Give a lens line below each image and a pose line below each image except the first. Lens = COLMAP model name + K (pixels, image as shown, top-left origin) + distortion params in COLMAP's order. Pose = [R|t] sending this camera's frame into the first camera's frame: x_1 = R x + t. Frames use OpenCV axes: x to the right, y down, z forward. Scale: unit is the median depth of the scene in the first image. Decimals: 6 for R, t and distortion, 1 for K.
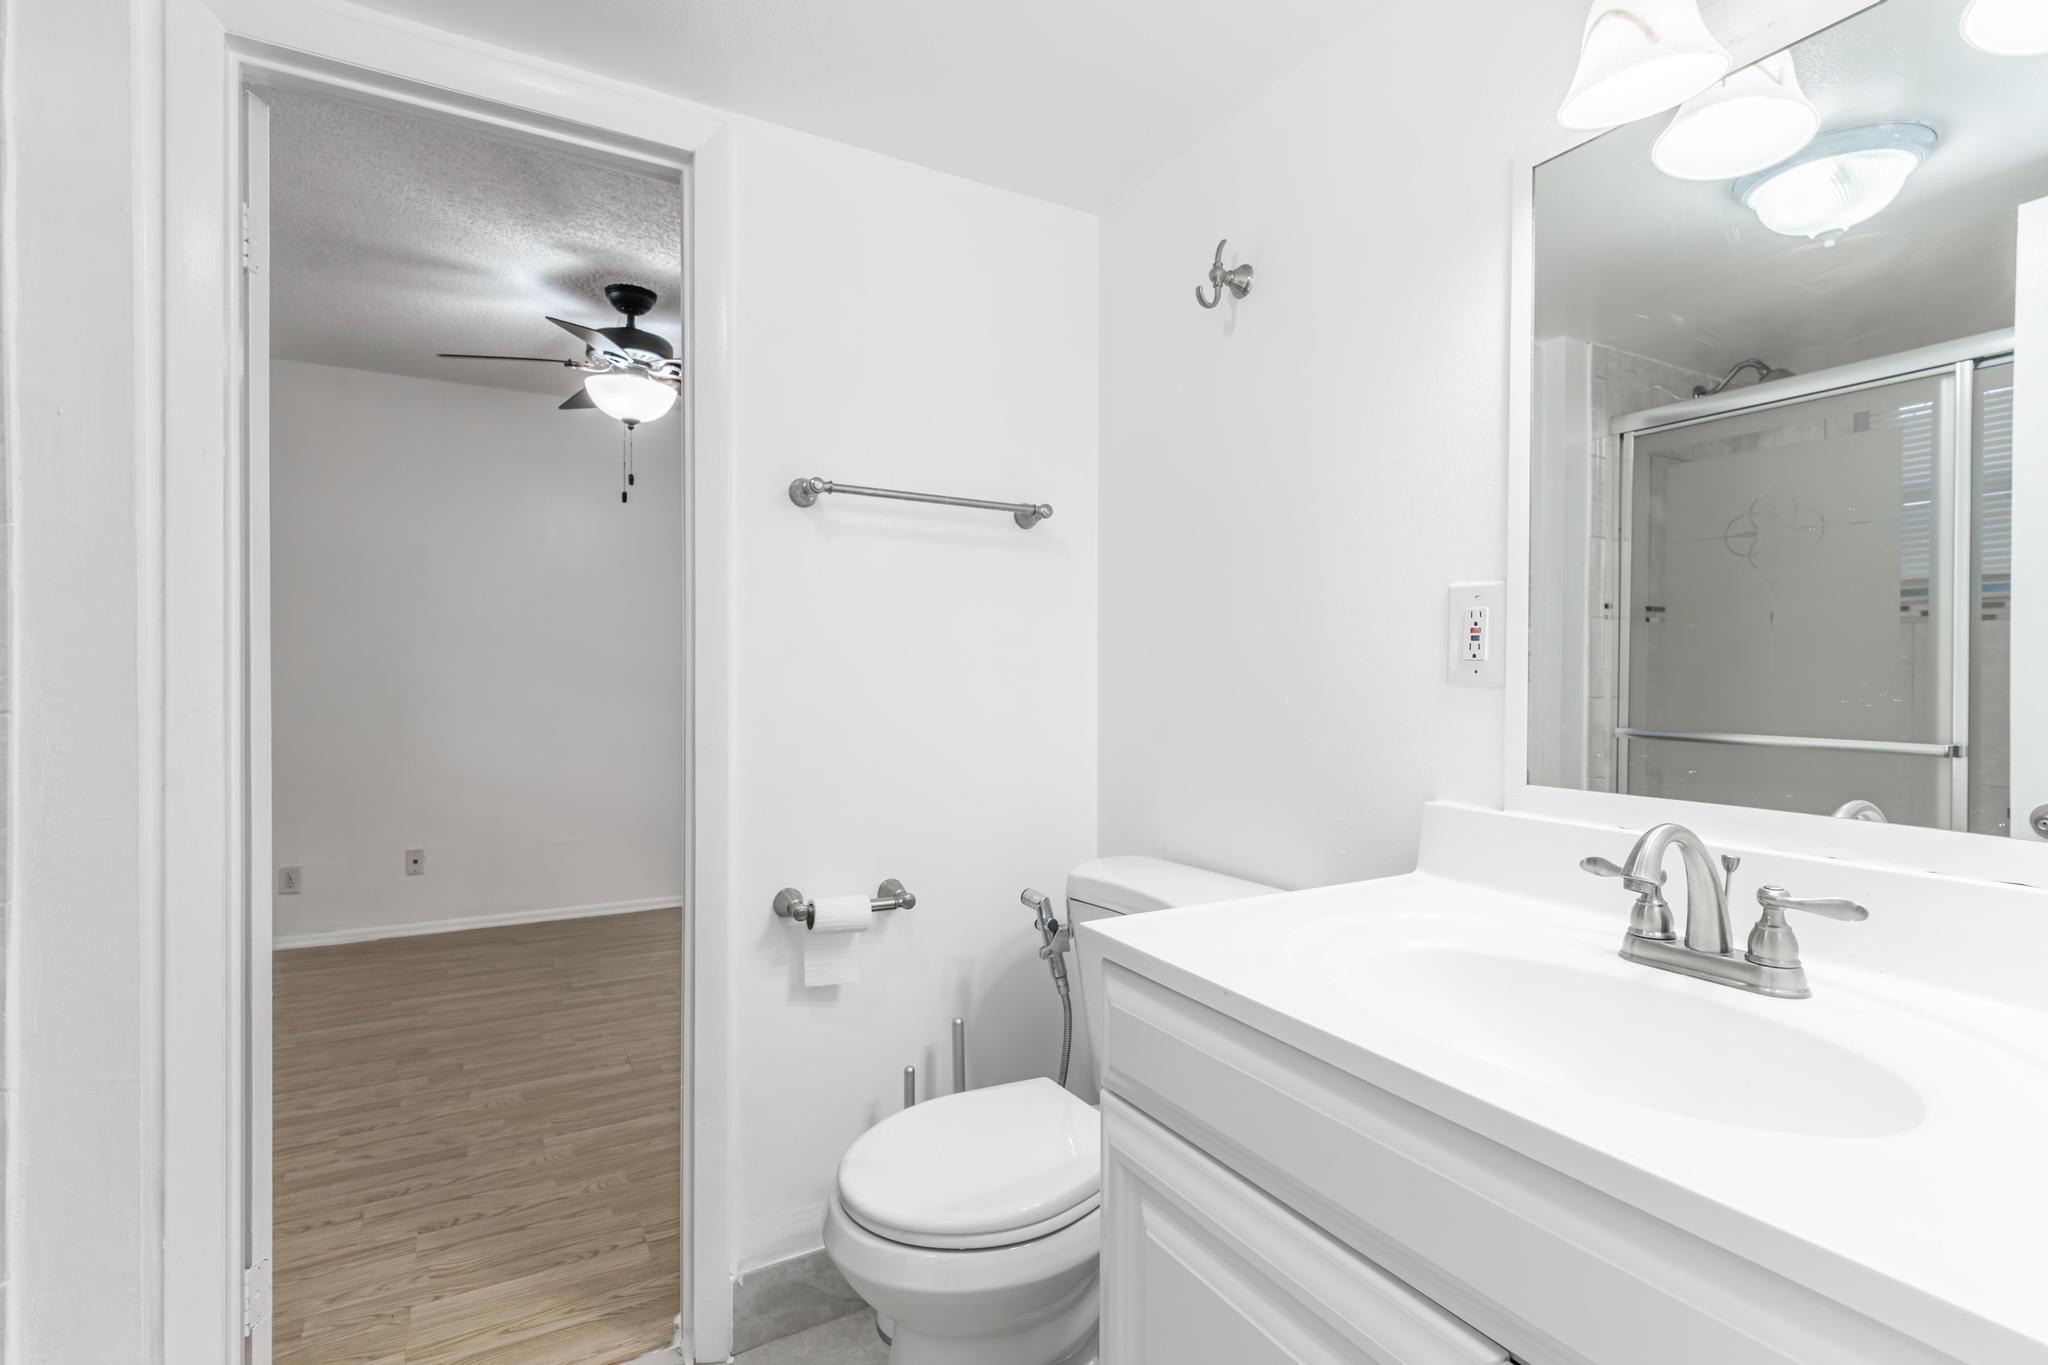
lens RADIAL K [[1008.6, 0, 1054.8], [0, 1008.6, 676.4], [0, 0, 1]] dist [0.004076, 0.000522]
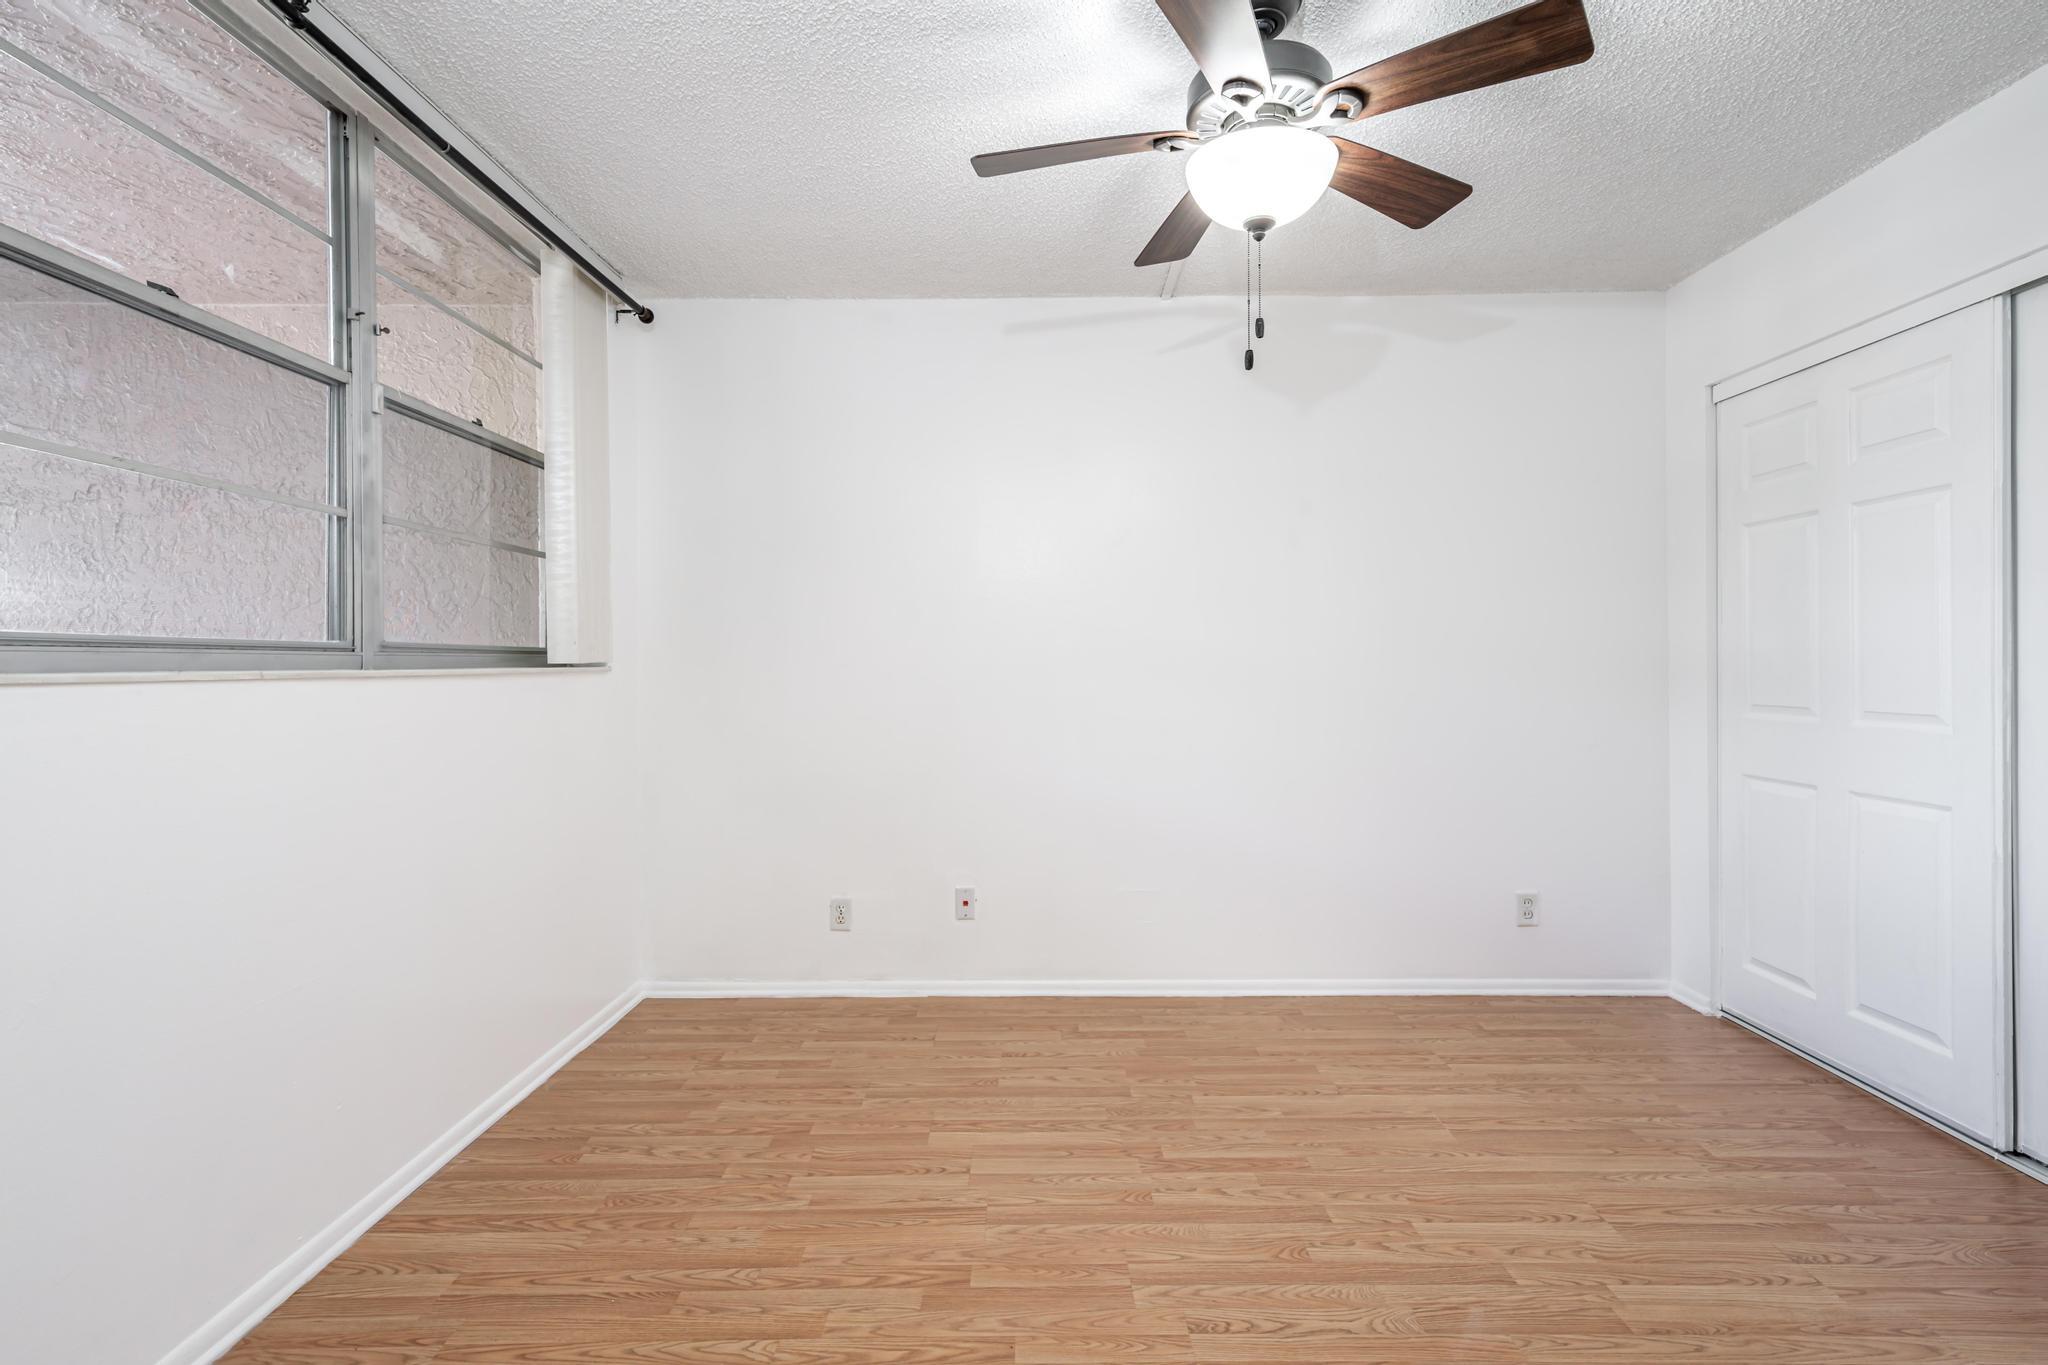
lens RADIAL K [[982.6, 0, 1029.2], [0, 982.6, 659.7], [0, 0, 1]] dist [0.008548, -0.000487]
pose [[0.866910, -0.012114, -0.498318, -0.279390], [0.008564, 0.999919, -0.009408, -0.002741], [0.498391, 0.003888, 0.866944, 0.490762]]
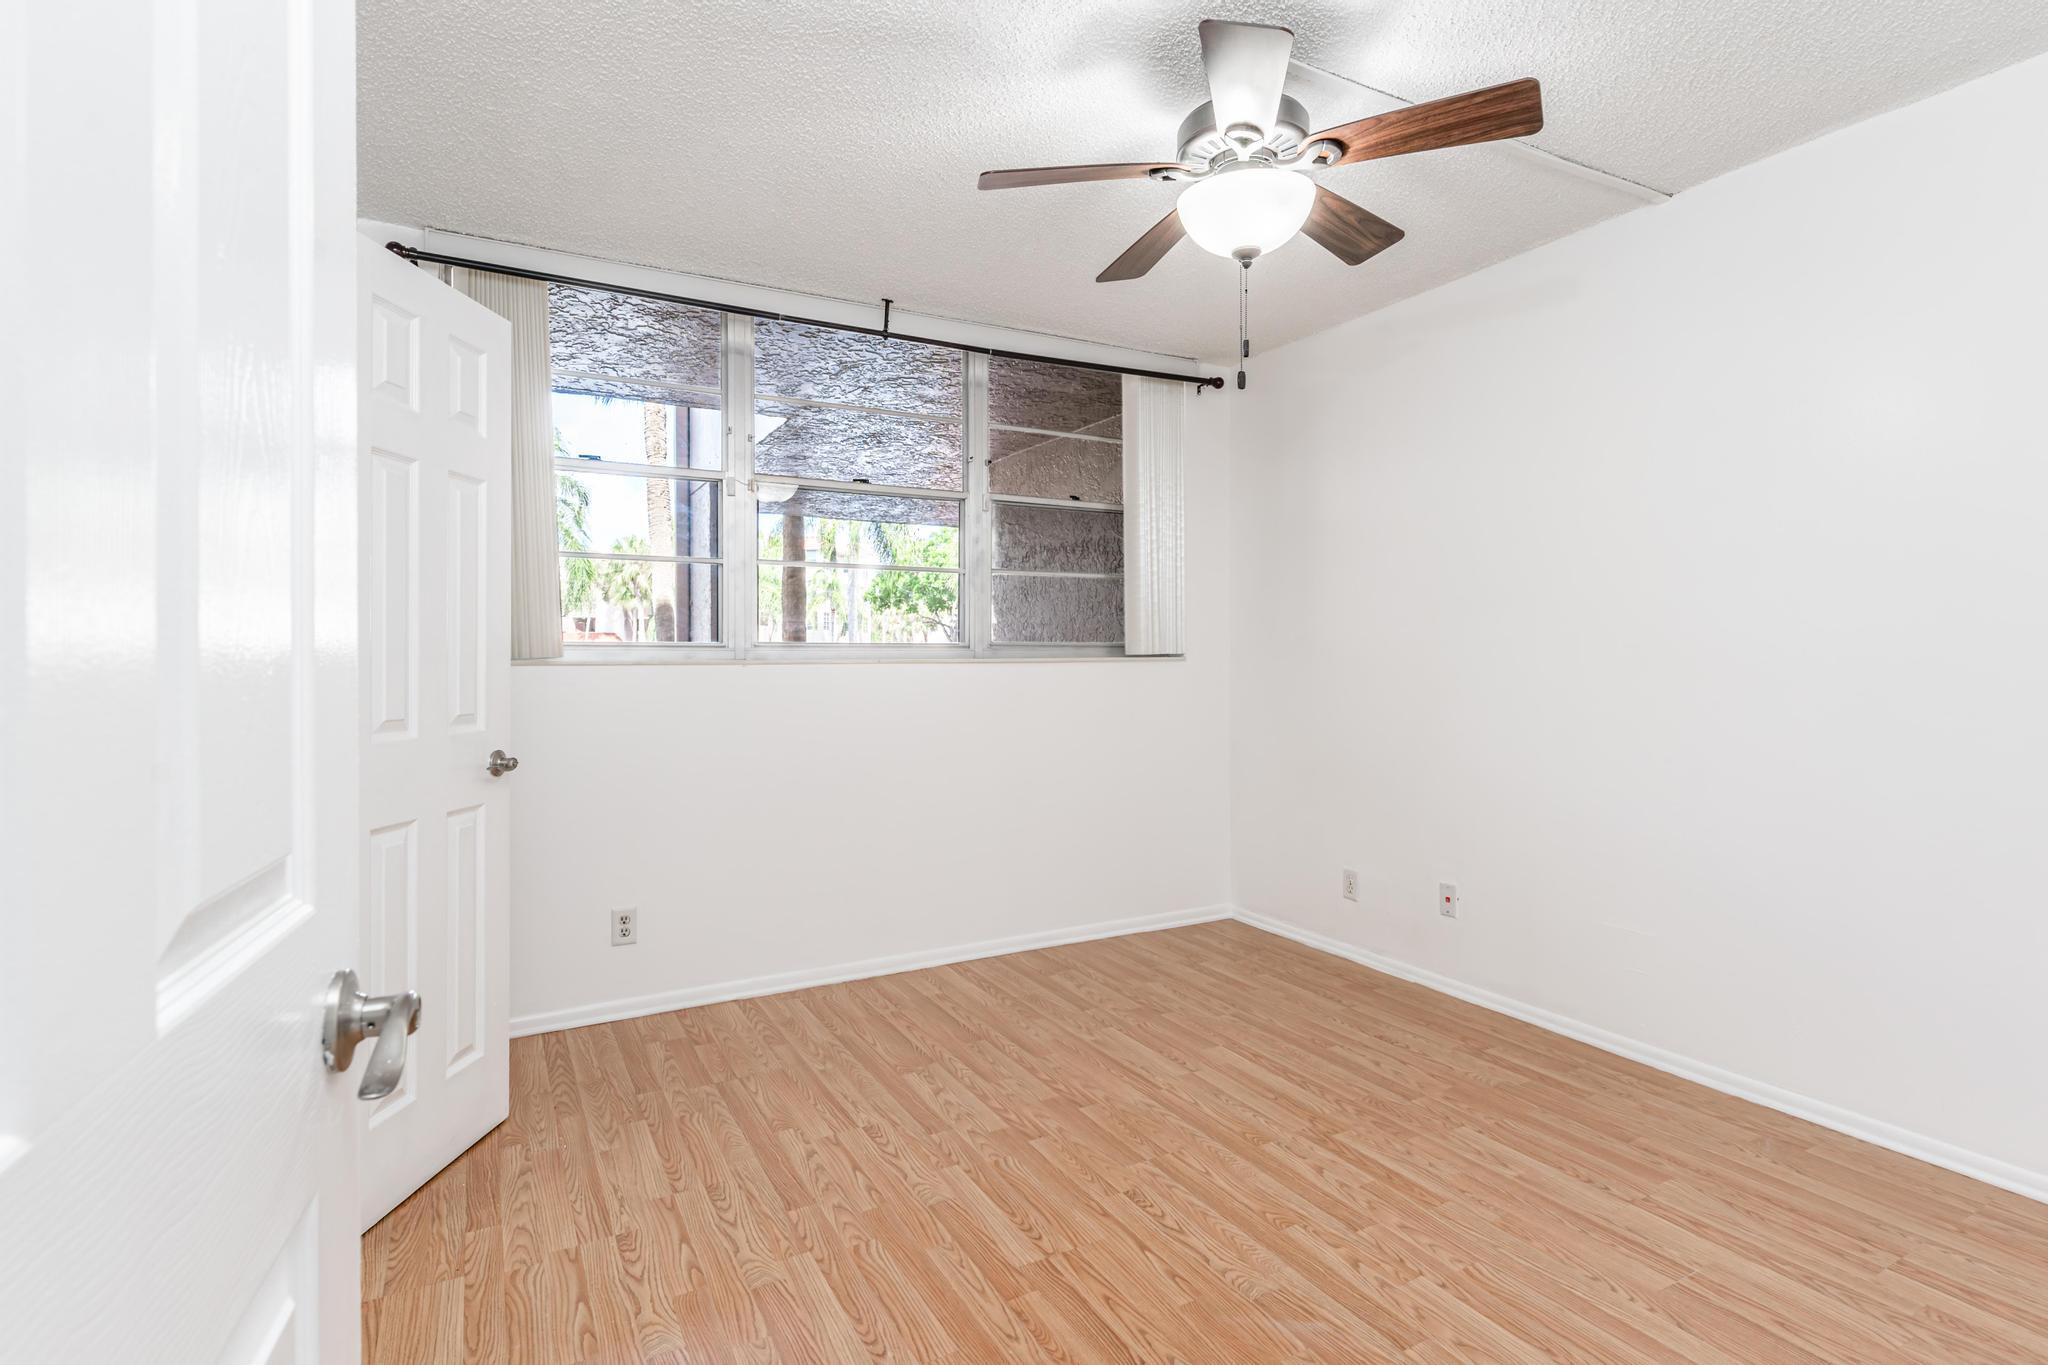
lens RADIAL K [[979.5, 0, 978.9], [0, 979.5, 658.3], [0, 0, 1]] dist [-0.009415, -0.000497]
pose [[-0.040552, -0.001548, -0.999176, 0.201865], [-0.004181, 0.999990, -0.001380, -0.003871], [0.999169, 0.004122, -0.040559, 0.935351]]
